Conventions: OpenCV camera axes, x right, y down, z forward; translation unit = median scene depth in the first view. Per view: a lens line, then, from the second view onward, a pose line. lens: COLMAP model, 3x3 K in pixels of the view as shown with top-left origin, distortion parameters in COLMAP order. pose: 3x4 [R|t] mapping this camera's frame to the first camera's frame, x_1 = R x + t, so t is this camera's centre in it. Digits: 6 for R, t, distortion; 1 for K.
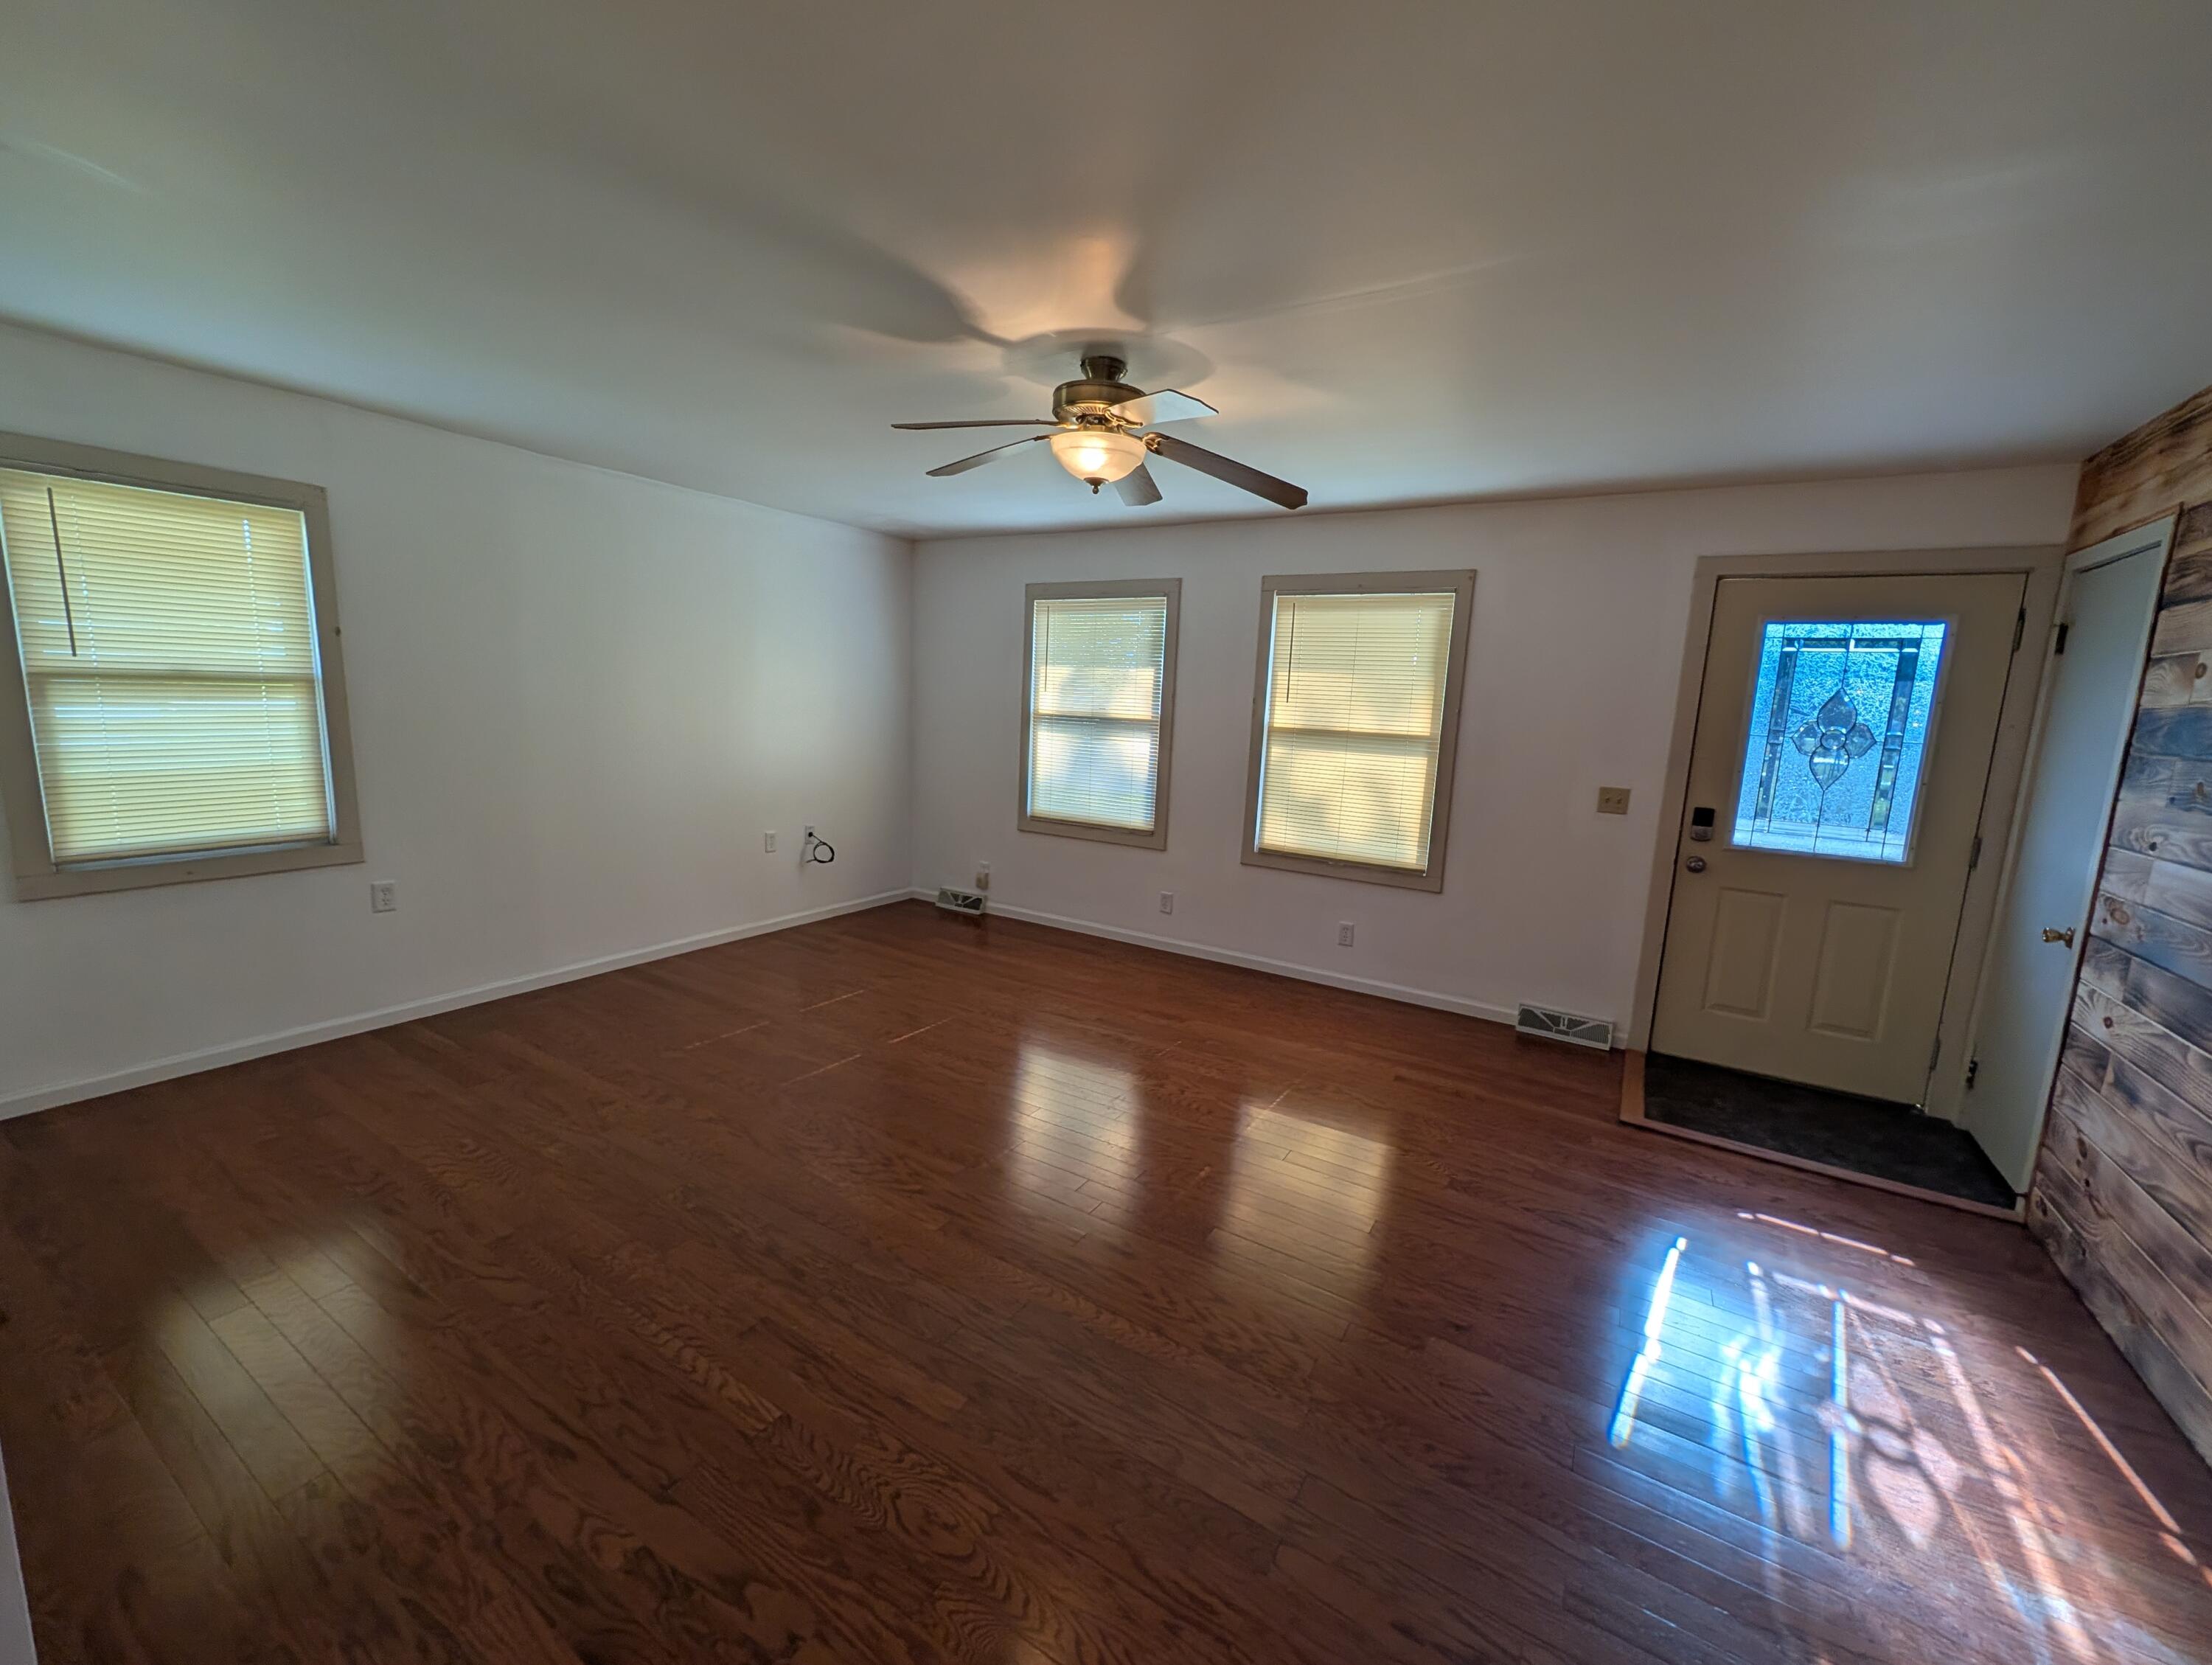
lens RADIAL K [[872.4, 0, 1105.3], [0, 872.4, 832.9], [0, 0, 1]] dist [-0.000185, 0.000282]
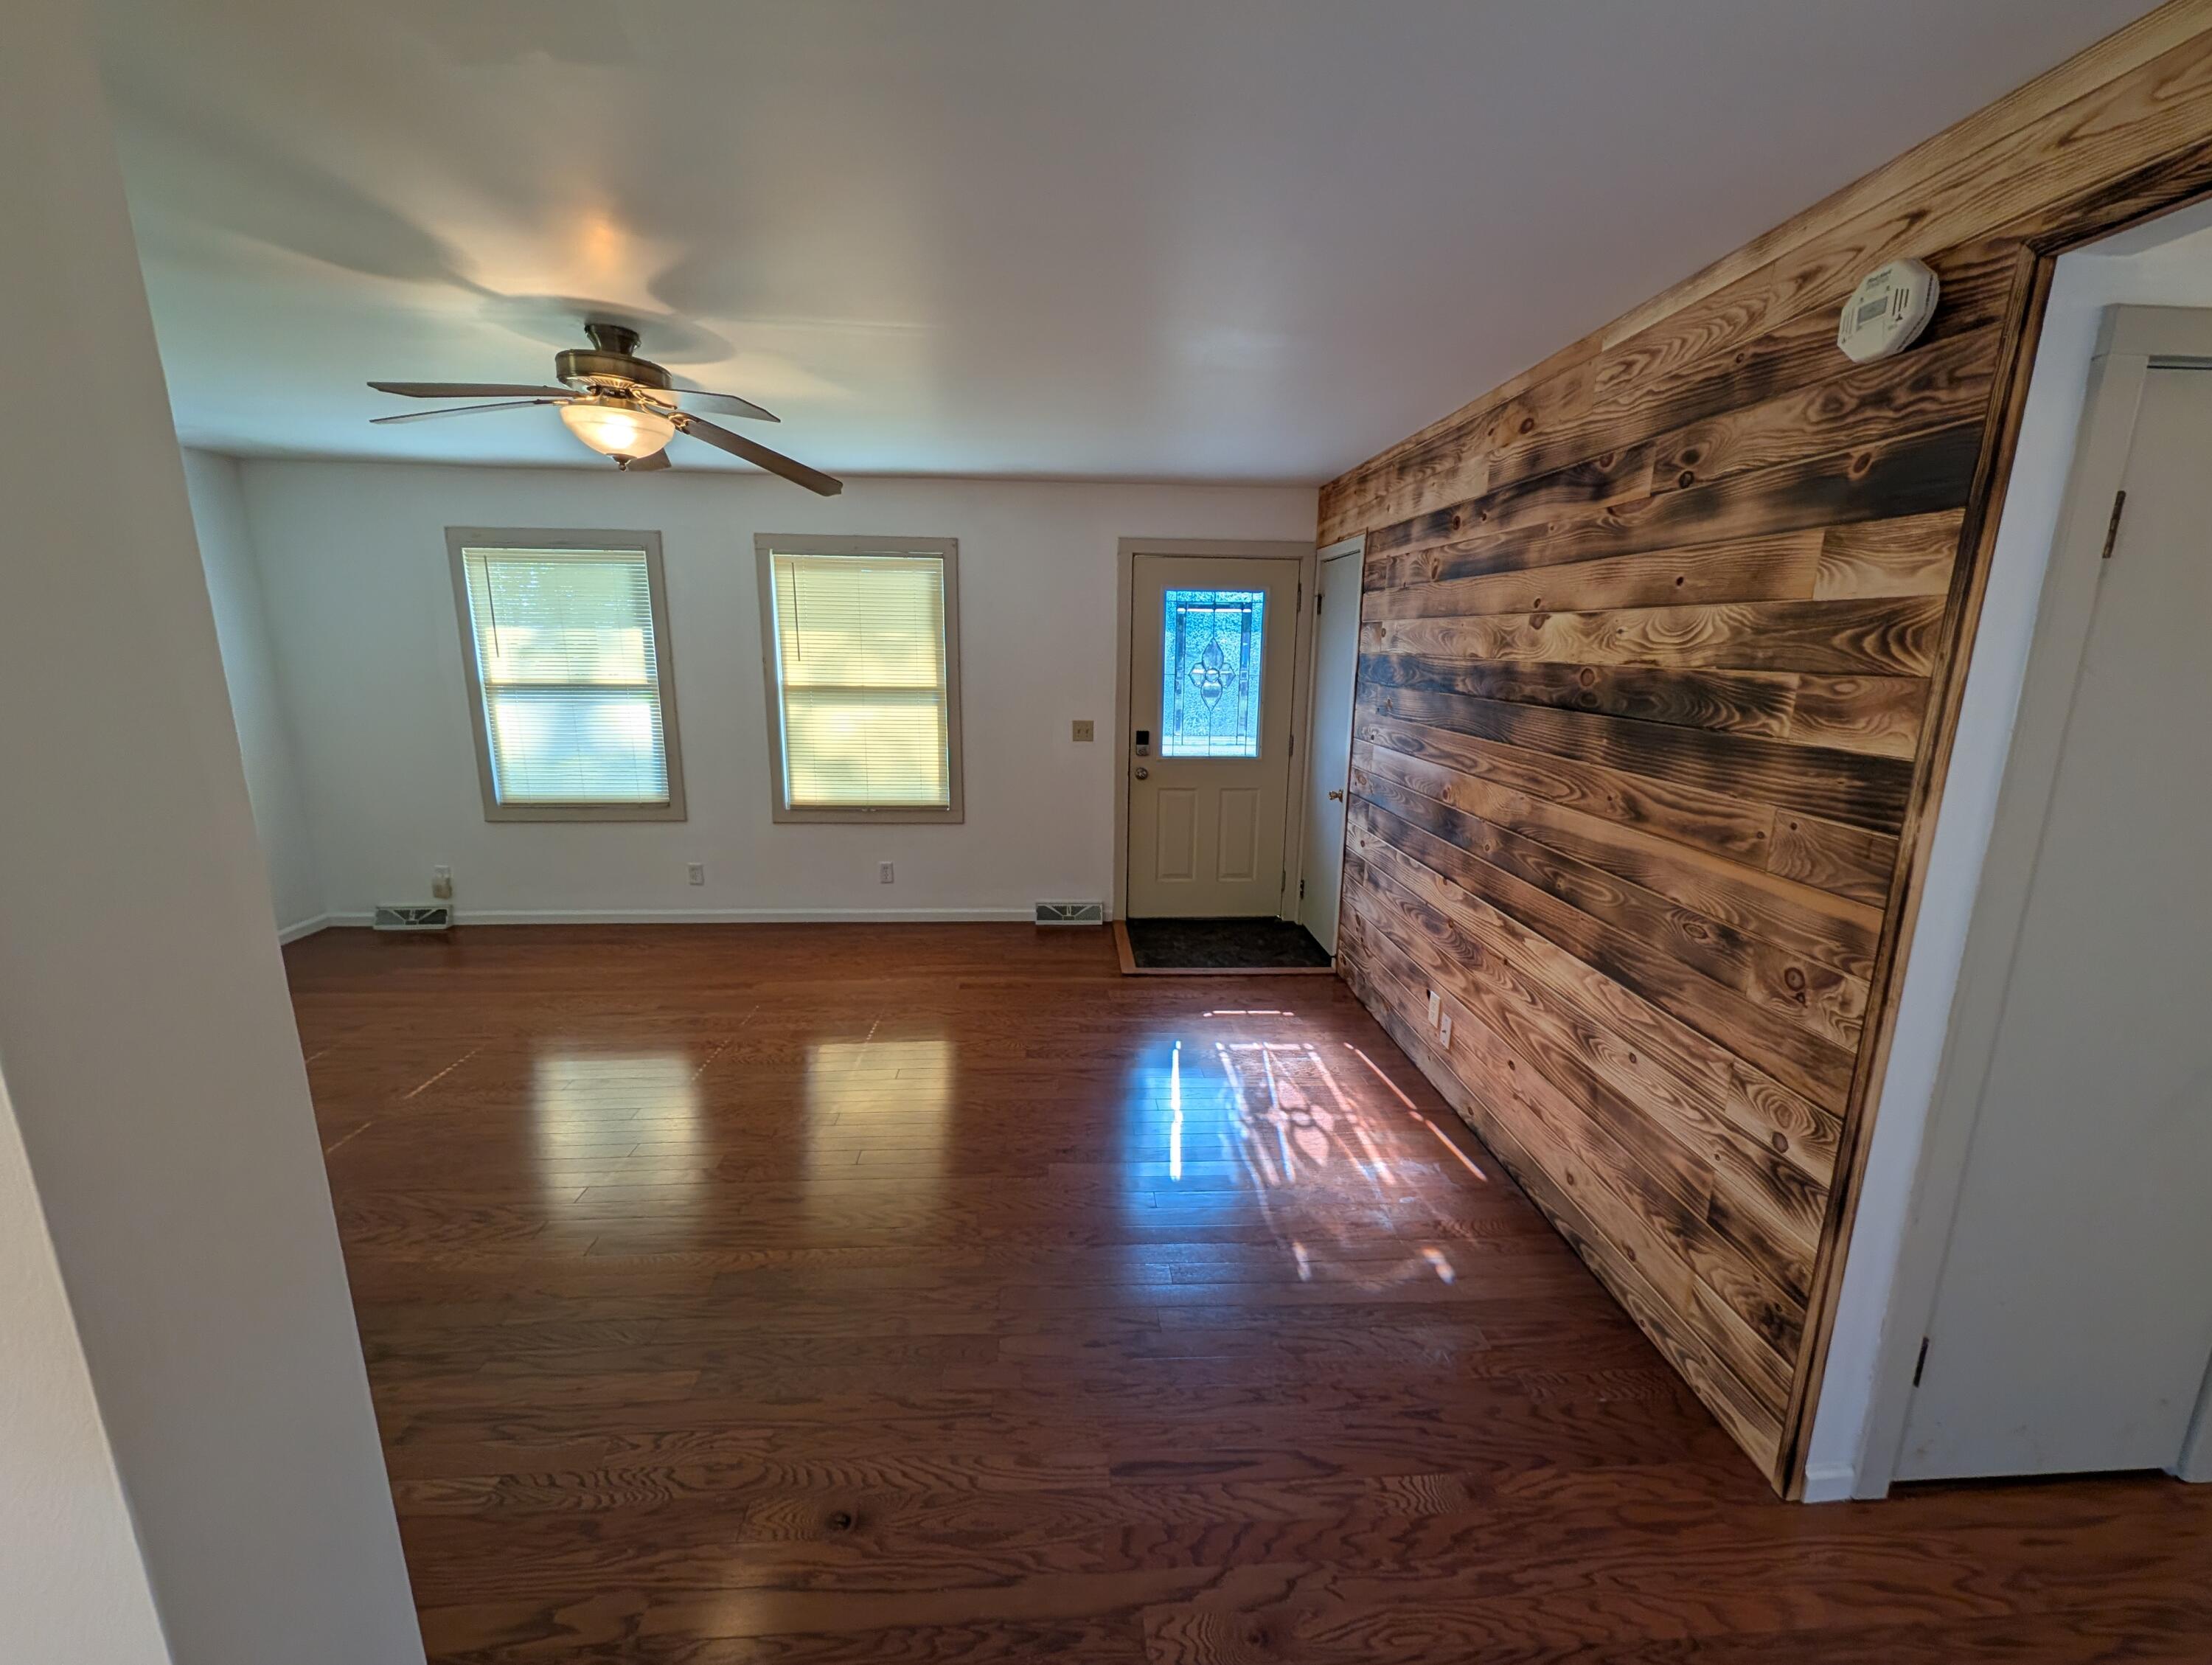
lens RADIAL K [[872.4, 0, 1108.1], [0, 872.4, 831.9], [0, 0, 1]] dist [-0.000185, 0.000282]
pose [[0.817365, -0.156411, 0.554482, -0.122694], [0.111969, 0.987217, 0.113424, -0.034861], [-0.565135, -0.030624, 0.824430, -0.073296]]
